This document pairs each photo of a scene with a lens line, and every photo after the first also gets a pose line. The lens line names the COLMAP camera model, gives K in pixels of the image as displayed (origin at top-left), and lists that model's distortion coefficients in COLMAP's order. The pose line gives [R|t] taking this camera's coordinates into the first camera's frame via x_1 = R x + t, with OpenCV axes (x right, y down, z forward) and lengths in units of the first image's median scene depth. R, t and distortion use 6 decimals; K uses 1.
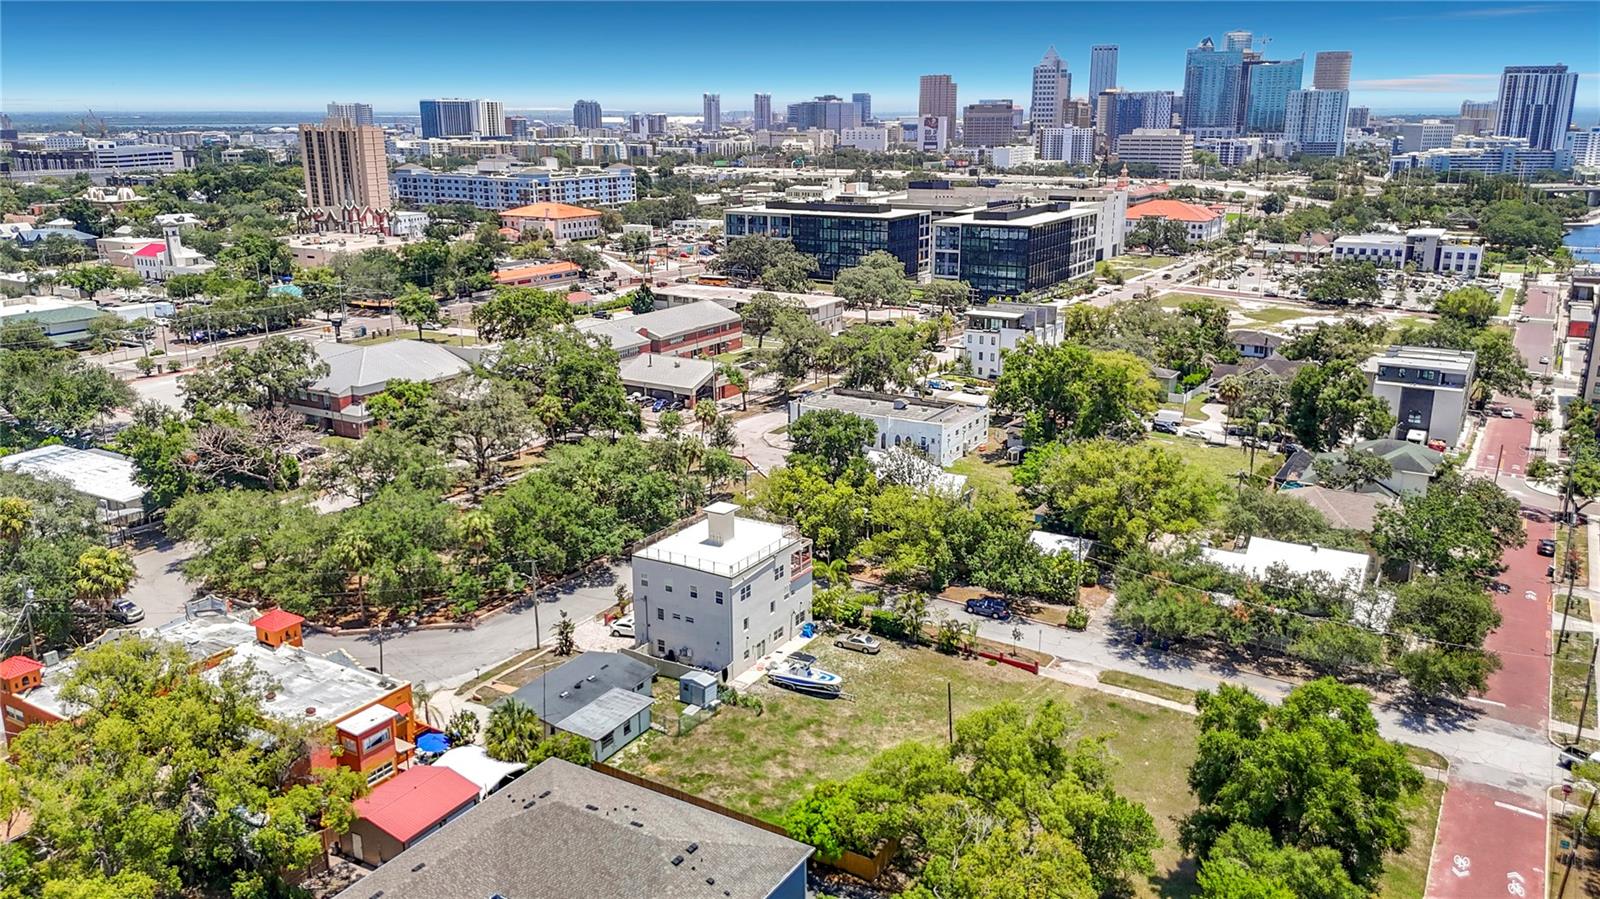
lens RADIAL K [[1197.7, 0, 800.0], [0, 1197.7, 449.5], [0, 0, 1]] dist [0.102885, -0.107519]
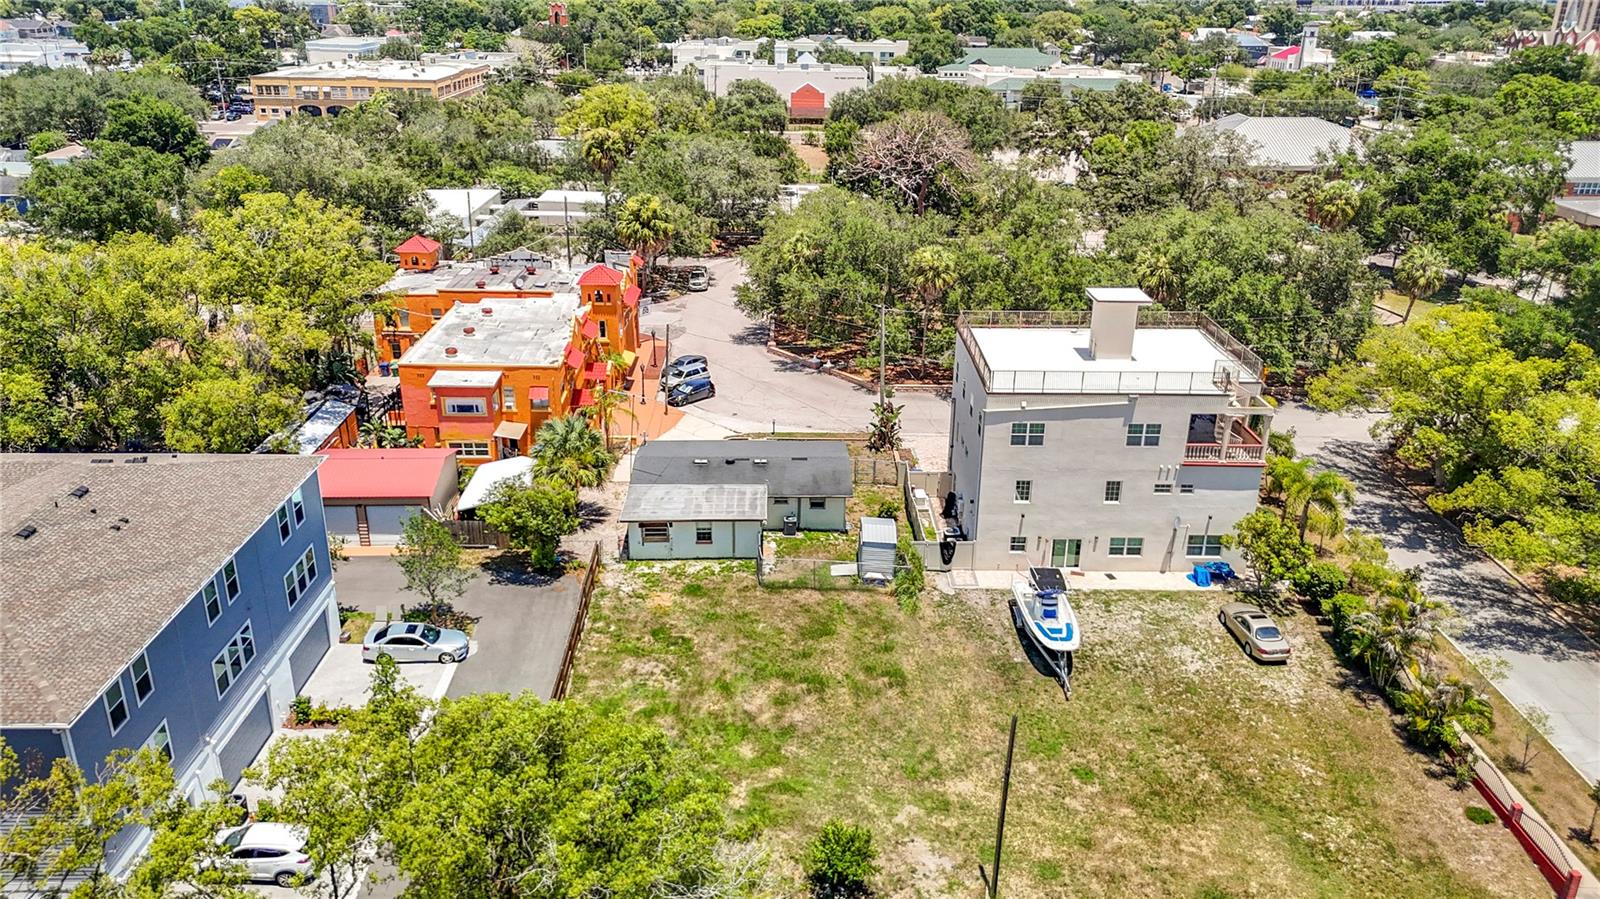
lens RADIAL K [[1172.6, 0, 800.0], [0, 1172.6, 449.5], [0, 0, 1]] dist [0.142993, -0.204847]
pose [[0.527087, 0.324460, -0.785433, 0.305281], [-0.241103, 0.943361, 0.227900, 0.026602], [0.814892, 0.069247, 0.575462, 0.568644]]
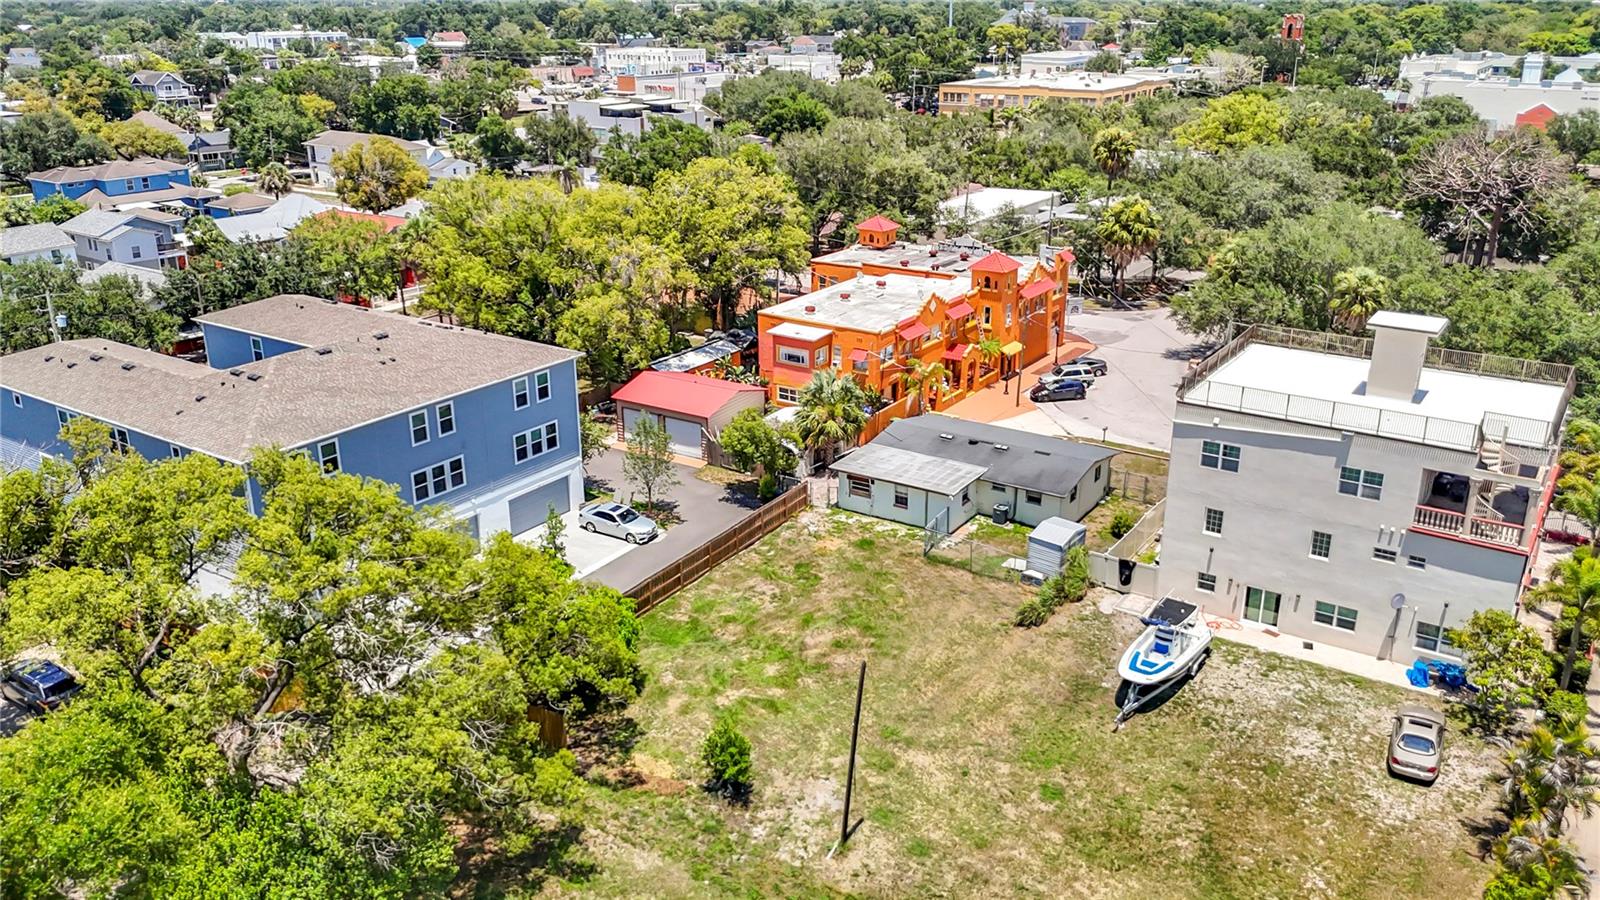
lens RADIAL K [[1237.9, 0, 800.0], [0, 1237.9, 450.0], [0, 0, 1]] dist [0.169332, -0.321507]
pose [[-0.053005, 0.347628, -0.936133, 0.409703], [-0.266182, 0.898615, 0.348767, -0.013450], [0.962464, 0.267669, 0.044901, 0.763786]]
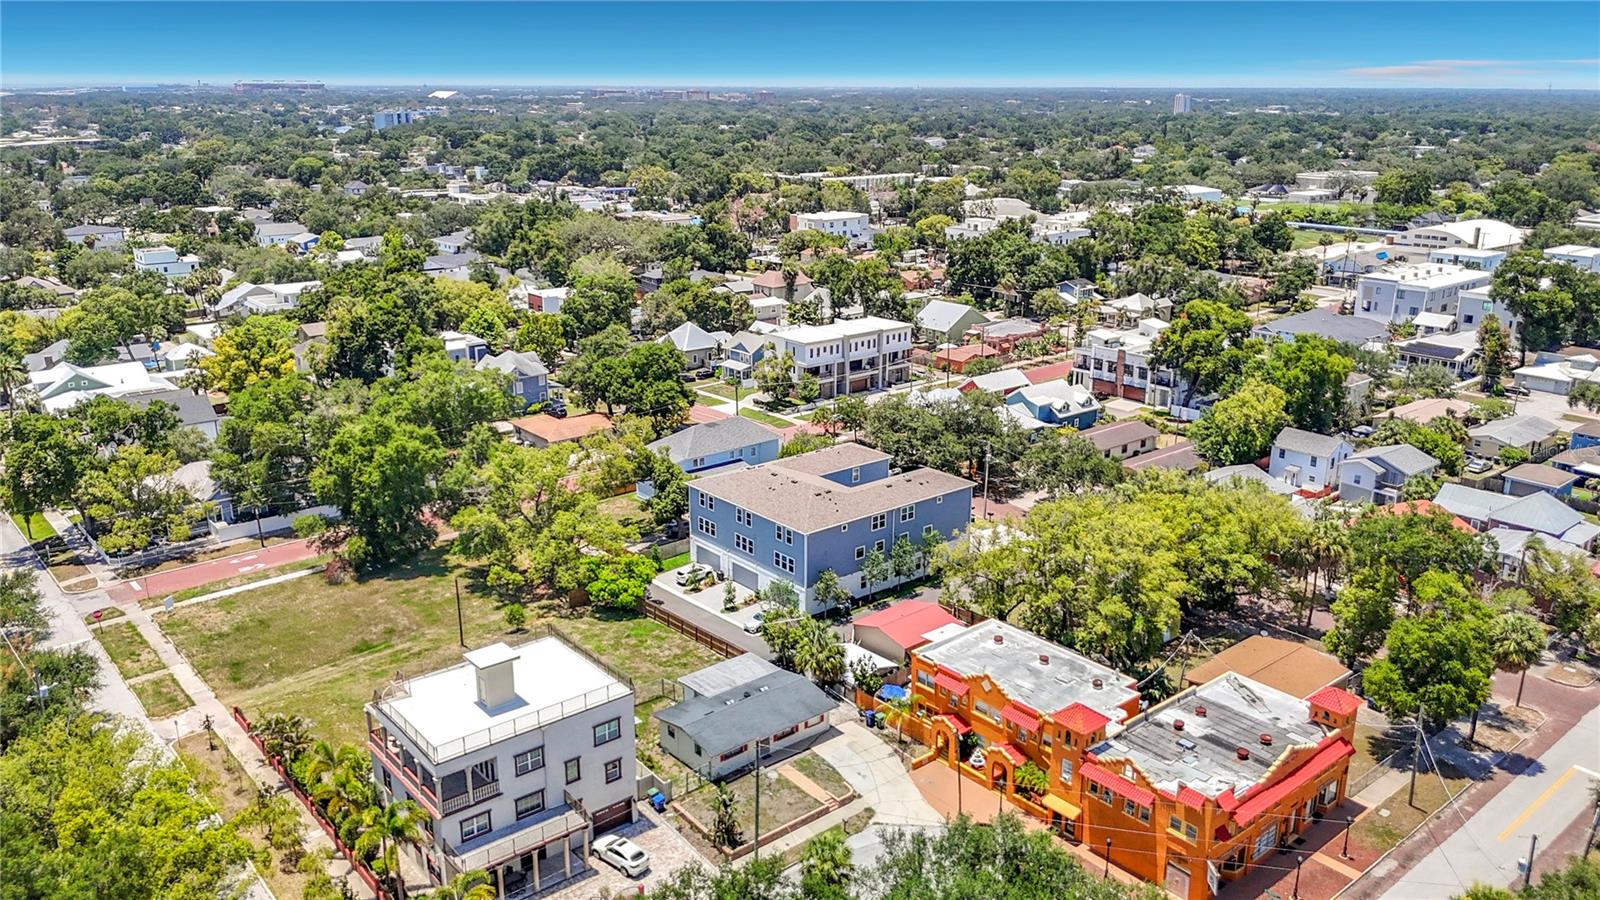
lens RADIAL K [[1211.7, 0, 800.0], [0, 1211.7, 450.0], [0, 0, 1]] dist [0.071061, -0.130119]
pose [[-0.945326, -0.093946, 0.312302, -0.435051], [0.087276, 0.849807, 0.519818, -0.393169], [-0.314232, 0.518654, -0.795145, 1.425726]]
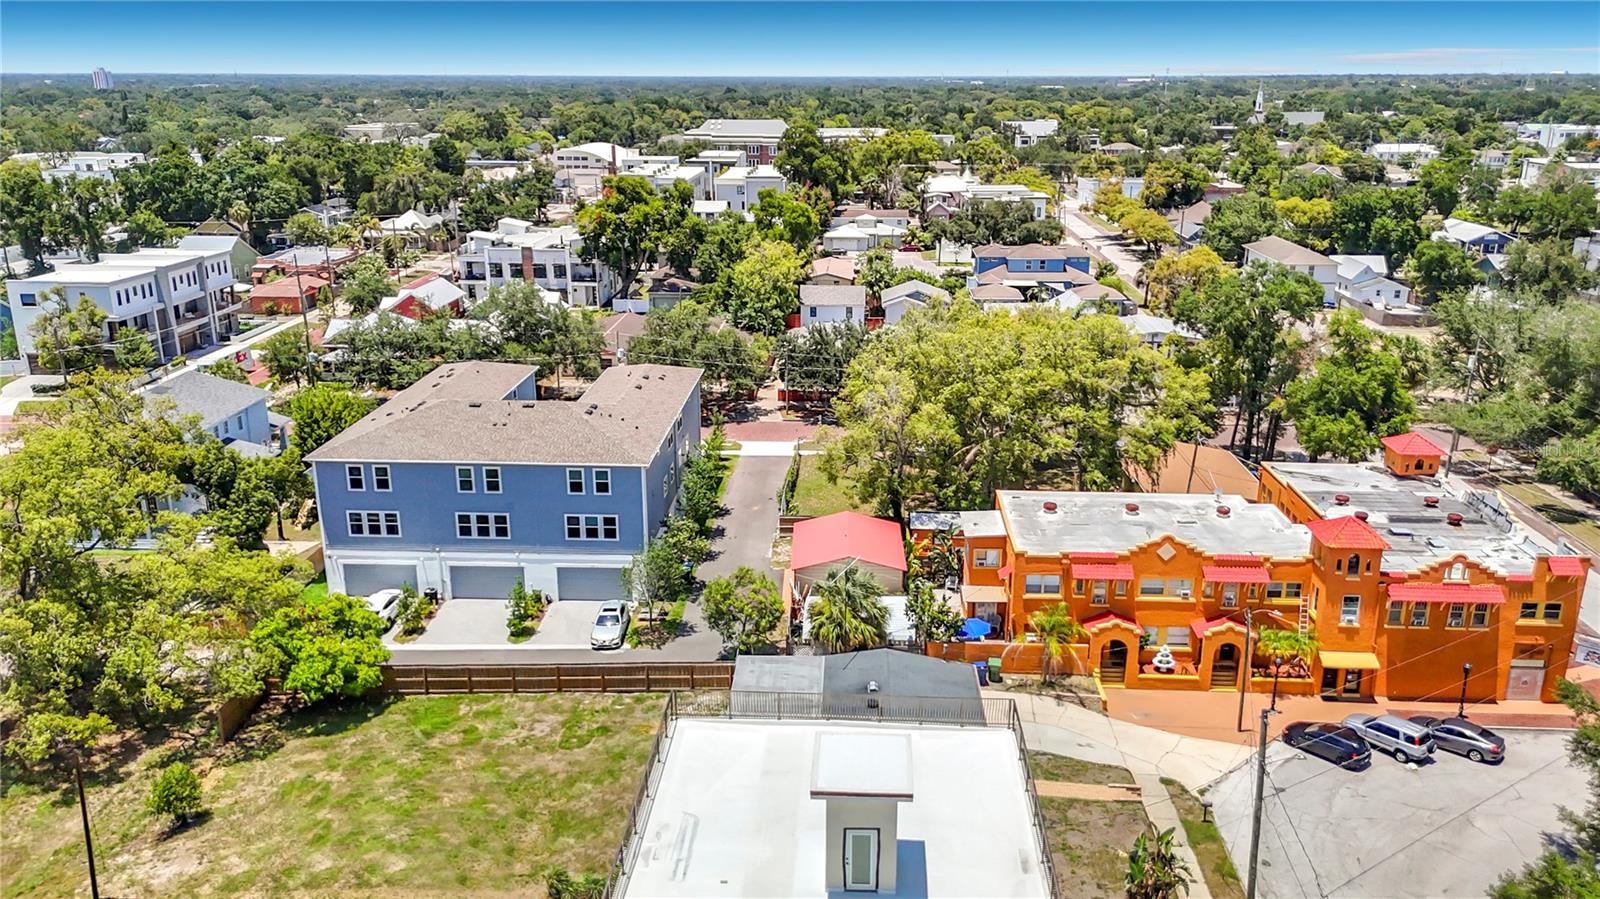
lens RADIAL K [[1197.7, 0, 800.0], [0, 1197.7, 449.5], [0, 0, 1]] dist [0.102885, -0.107519]
pose [[-0.884414, 0.141626, -0.444695, 0.057404], [-0.122366, 0.849141, 0.513796, -0.148401], [0.450376, 0.508824, -0.733662, 1.149258]]
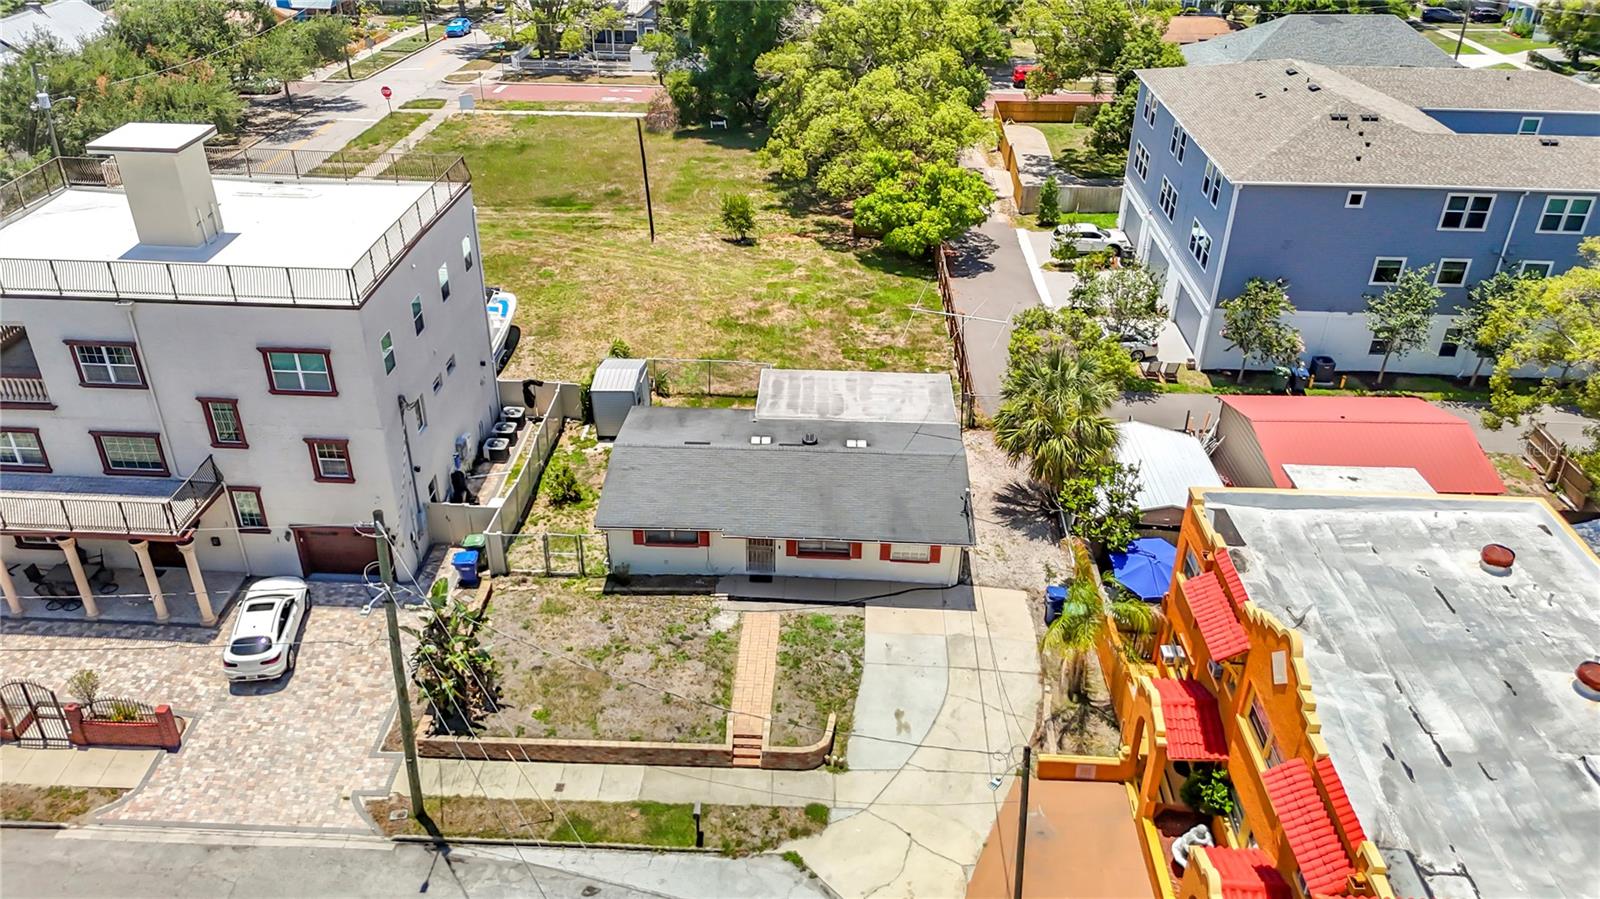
lens RADIAL K [[1176.3, 0, 800.0], [0, 1176.3, 449.5], [0, 0, 1]] dist [0.092667, -0.107611]
pose [[-0.480885, -0.448308, 0.753505, -0.428311], [0.220194, 0.770104, 0.598711, -0.040947], [-0.848684, 0.453828, -0.271616, 0.971126]]
